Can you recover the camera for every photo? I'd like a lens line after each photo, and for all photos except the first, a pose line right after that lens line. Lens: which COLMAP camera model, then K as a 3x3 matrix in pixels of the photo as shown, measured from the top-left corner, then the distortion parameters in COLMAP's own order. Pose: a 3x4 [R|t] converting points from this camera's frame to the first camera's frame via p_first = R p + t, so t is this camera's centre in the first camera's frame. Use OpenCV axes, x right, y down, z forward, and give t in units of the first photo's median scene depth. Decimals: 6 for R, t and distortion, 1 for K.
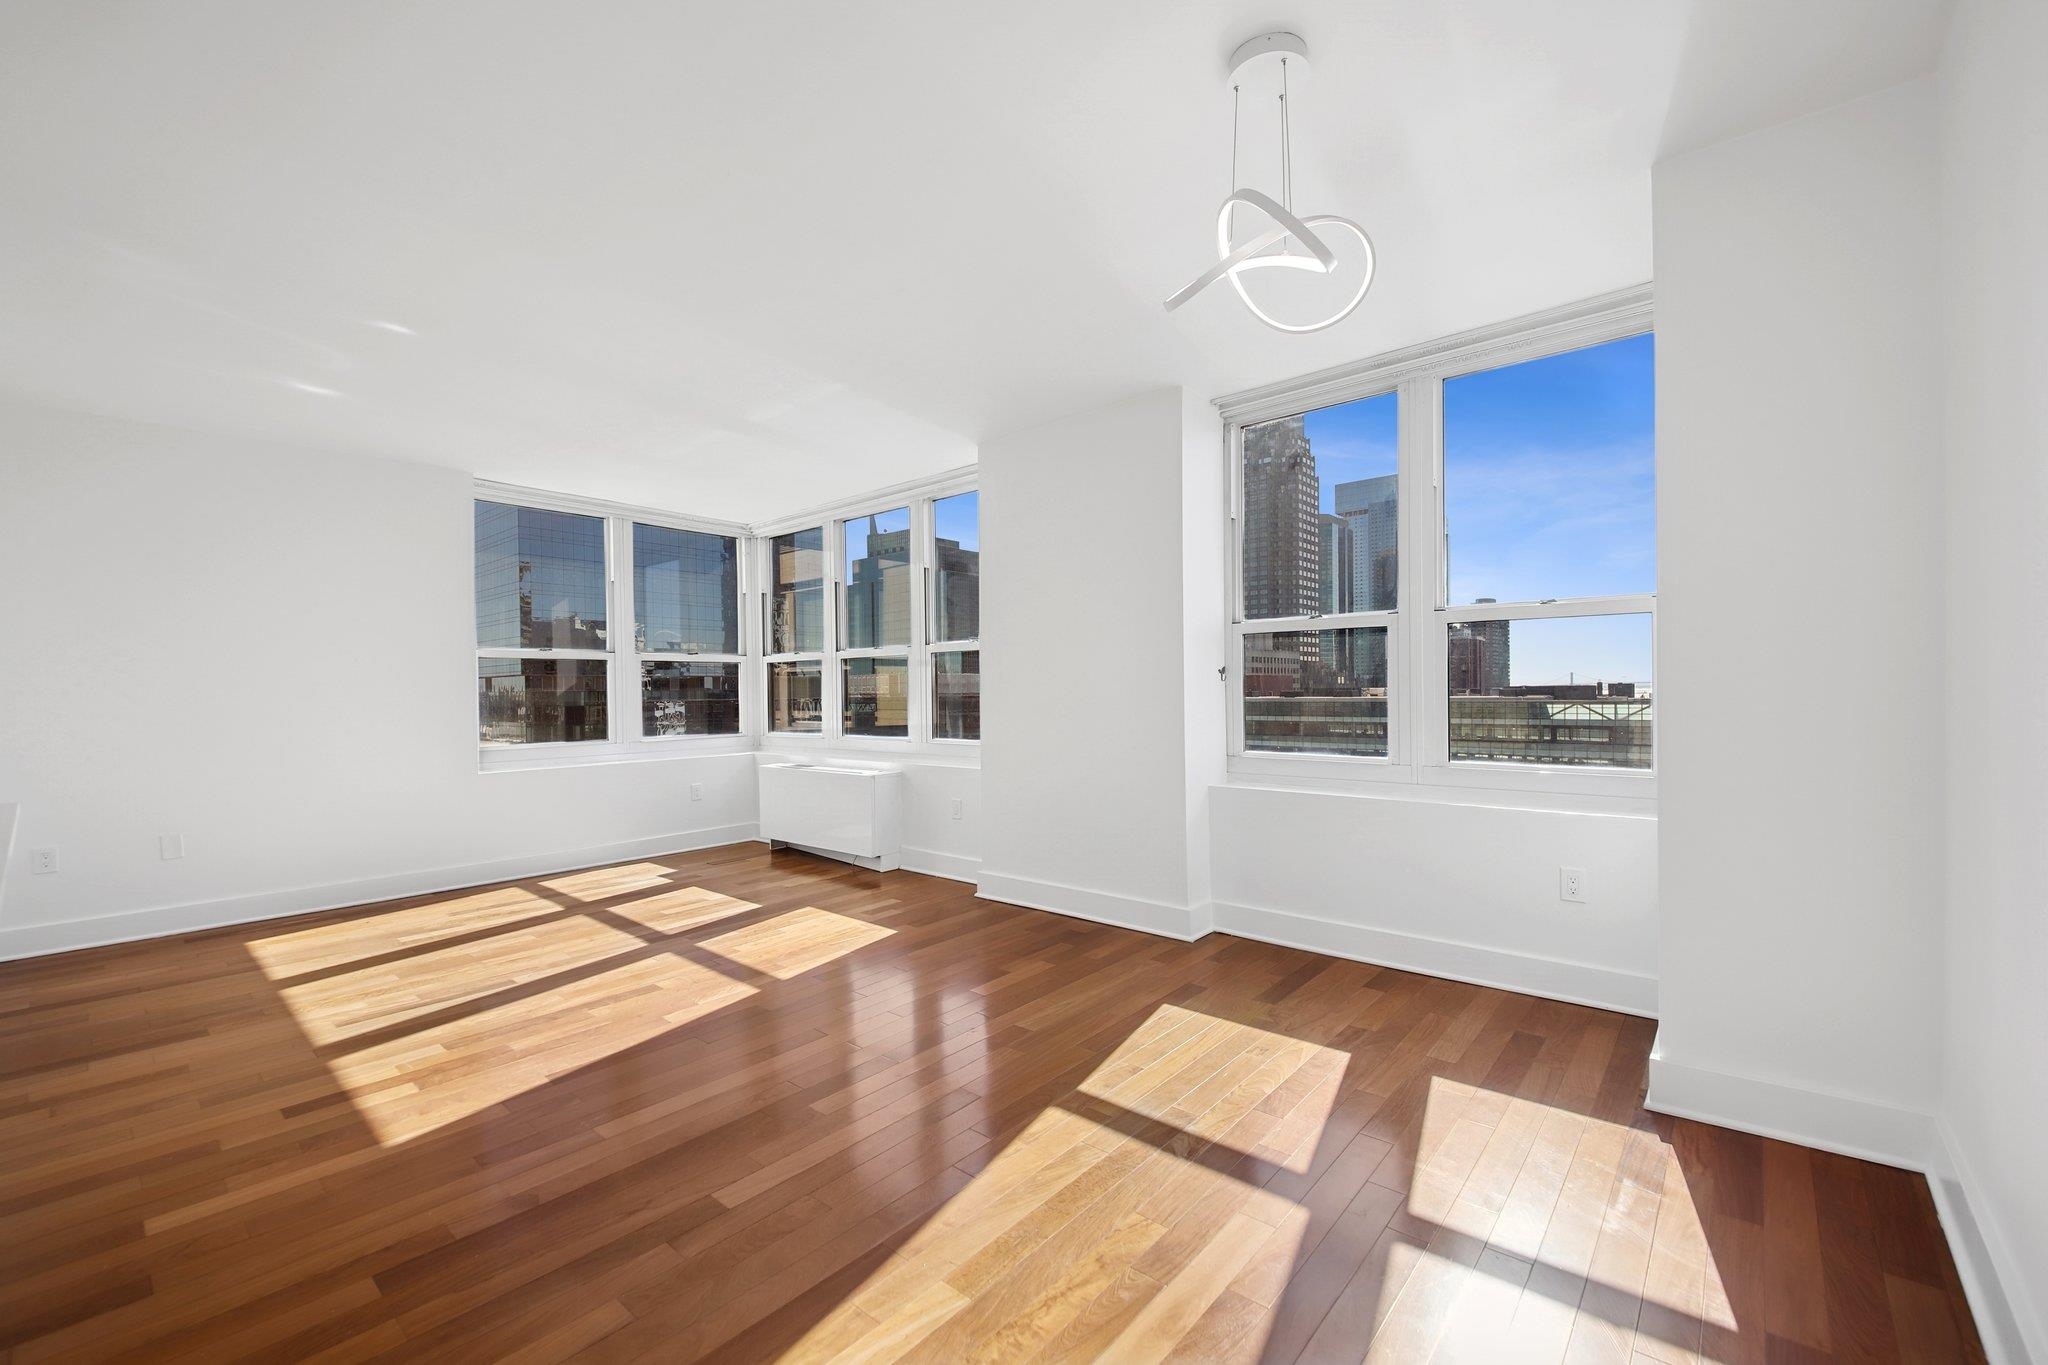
lens RADIAL K [[847.7, 0, 1029.0], [0, 847.7, 705.2], [0, 0, 1]] dist [0.014254, -0.000086]
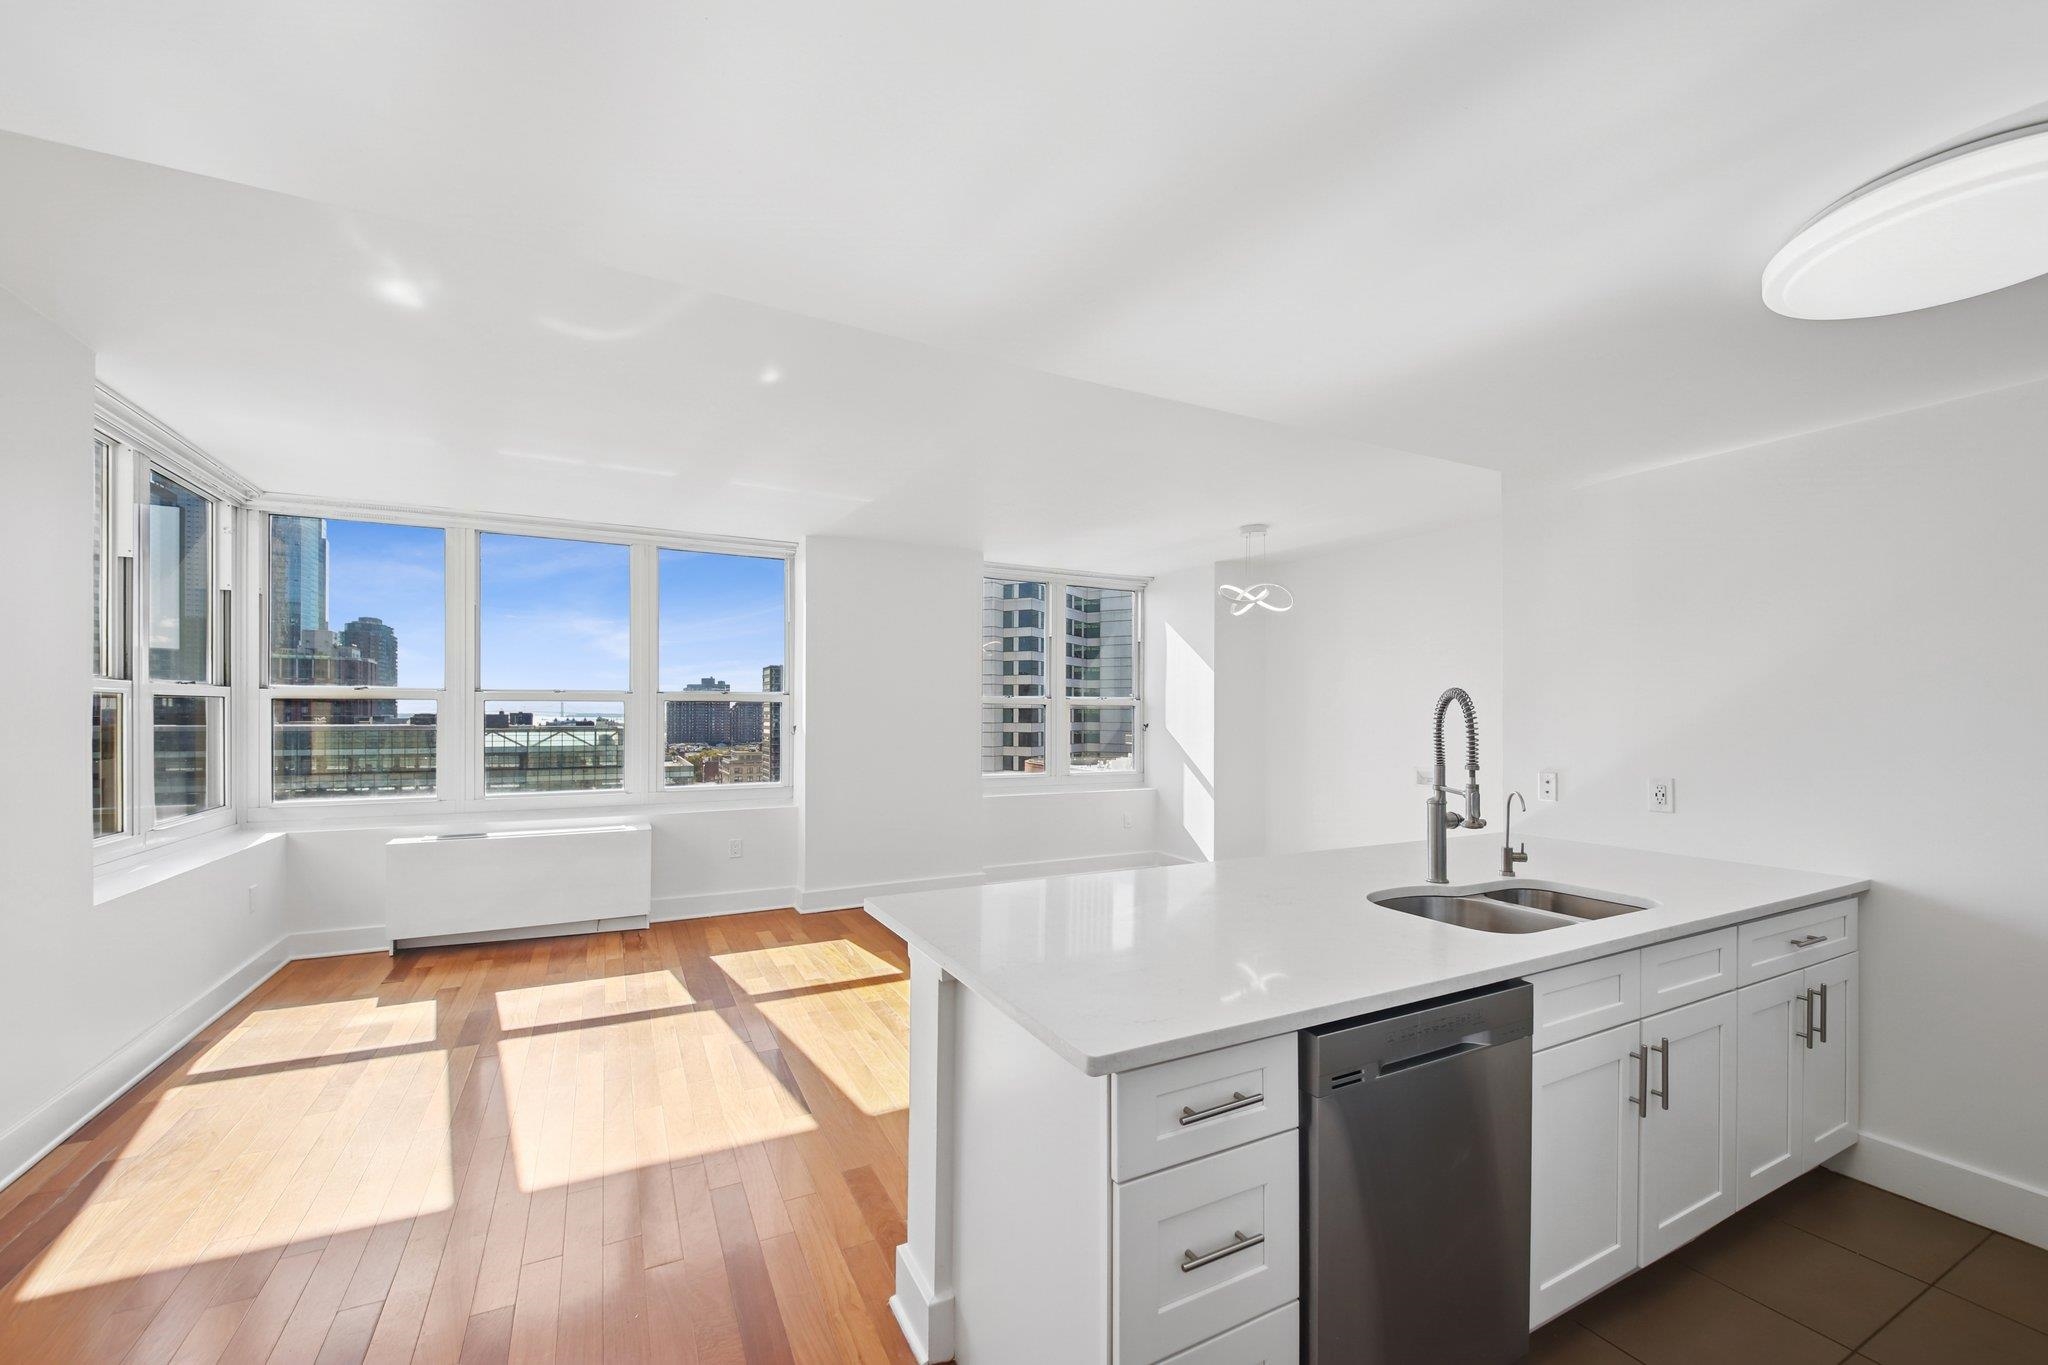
lens RADIAL K [[812.1, 0, 1069.2], [0, 812.1, 714.6], [0, 0, 1]] dist [-0.018176, -0.000191]
pose [[0.339416, 0.012612, 0.940552, -1.002995], [0.007891, 0.999837, -0.016254, -0.029277], [-0.940603, 0.012938, 0.339261, 0.269504]]
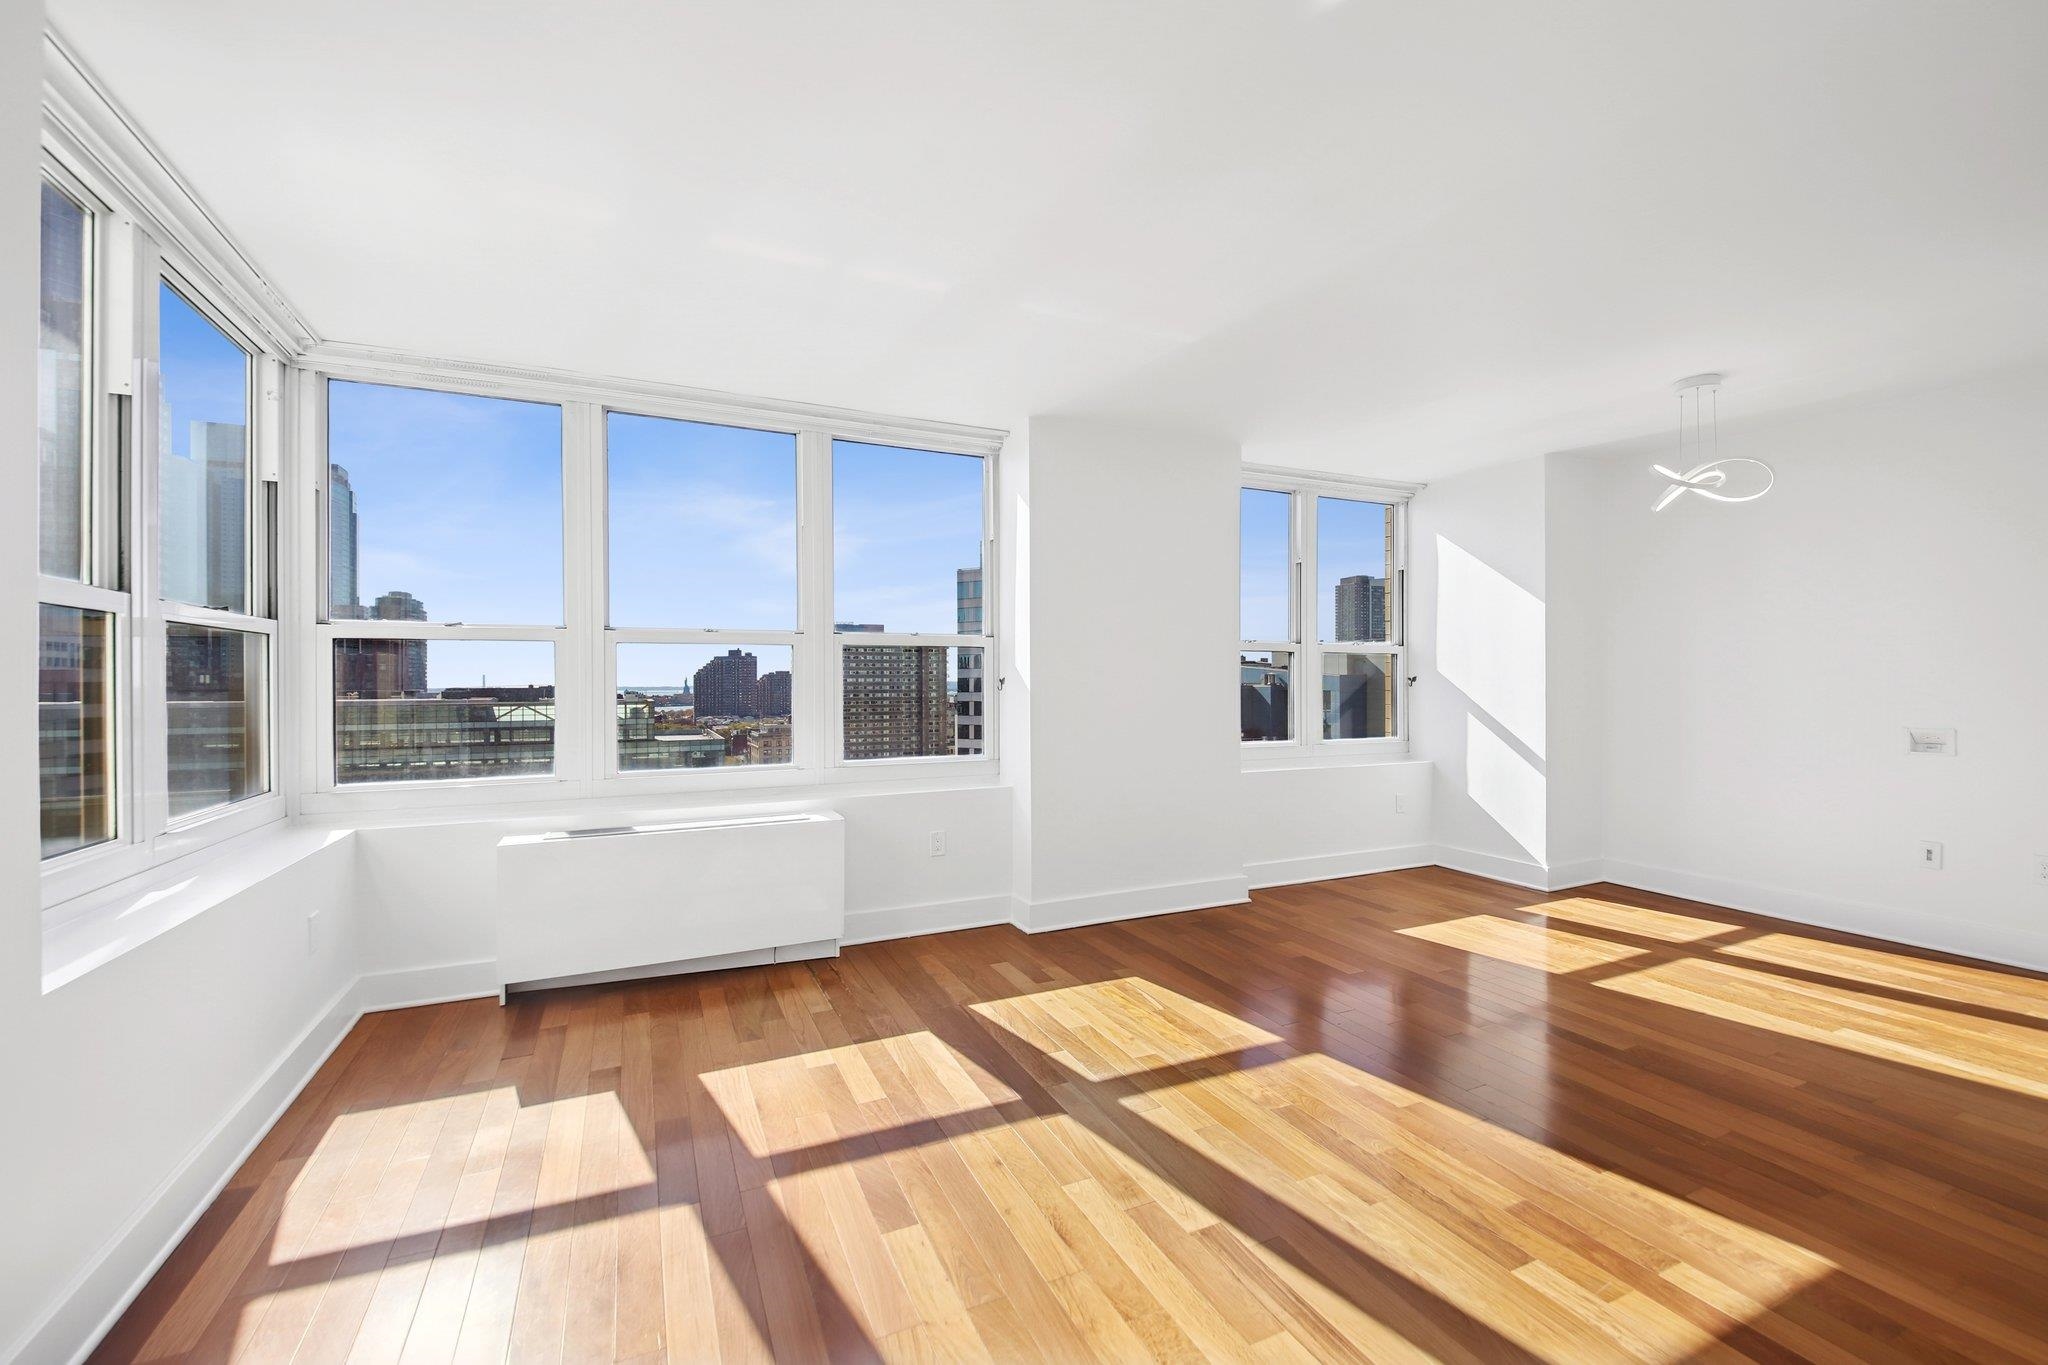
lens RADIAL K [[842.2, 0, 1044.3], [0, 842.2, 683.6], [0, 0, 1]] dist [0.003981, 0.000035]
pose [[0.400531, 0.011041, 0.916217, -0.847252], [0.014570, 0.999724, -0.018416, -0.011535], [-0.916167, 0.020725, 0.400259, 0.646395]]
